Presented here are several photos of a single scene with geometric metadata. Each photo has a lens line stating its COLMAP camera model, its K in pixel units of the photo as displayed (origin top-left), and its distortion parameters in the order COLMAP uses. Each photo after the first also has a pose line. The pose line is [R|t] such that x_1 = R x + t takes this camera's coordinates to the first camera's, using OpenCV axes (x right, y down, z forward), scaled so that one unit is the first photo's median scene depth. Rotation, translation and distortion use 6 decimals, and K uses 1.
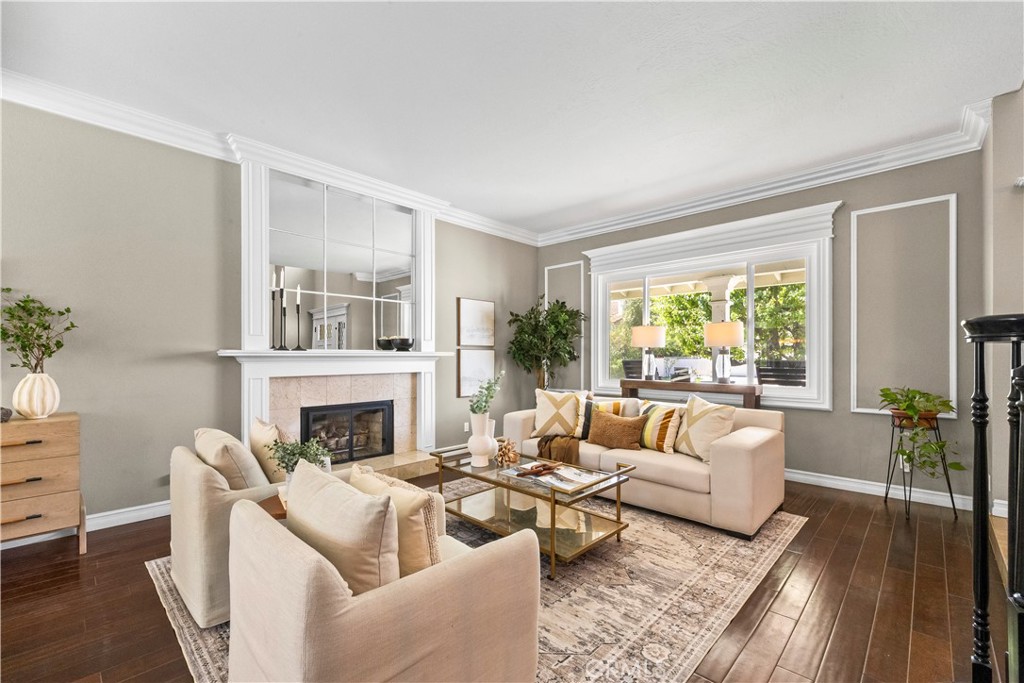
lens RADIAL K [[436.0, 0, 511.2], [0, 436.0, 349.7], [0, 0, 1]] dist [-0.005425, 0.000327]
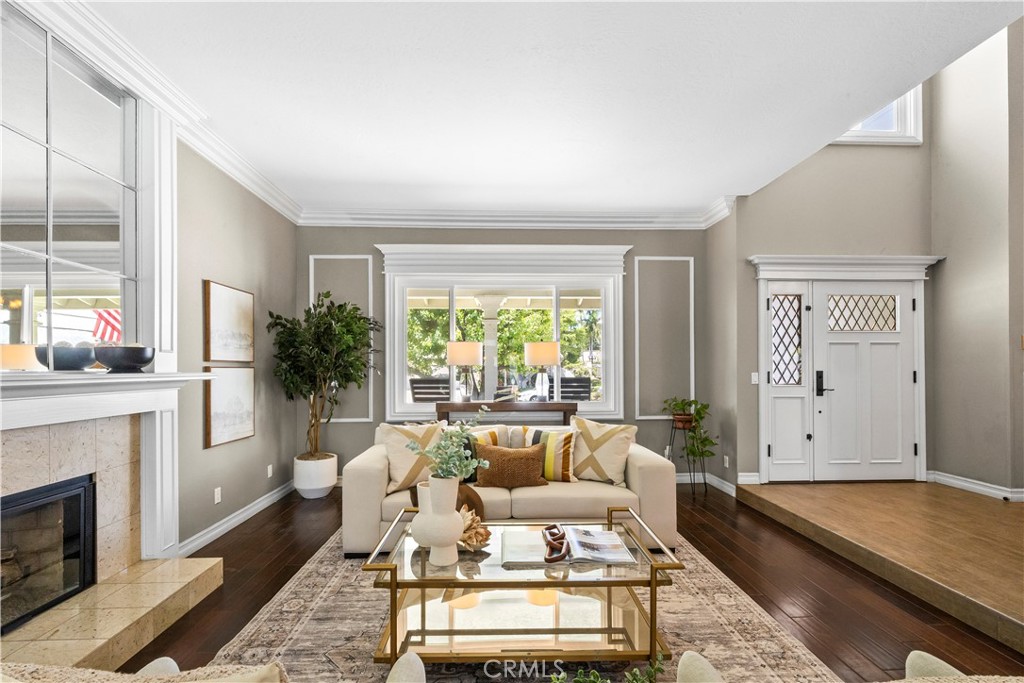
lens RADIAL K [[436.0, 0, 508.2], [0, 436.0, 364.2], [0, 0, 1]] dist [-0.005425, 0.000327]
pose [[0.699201, 0.003810, 0.714915, -0.280138], [-0.006396, 0.999979, 0.000926, -0.009061], [-0.714897, -0.005220, 0.699211, 0.317038]]
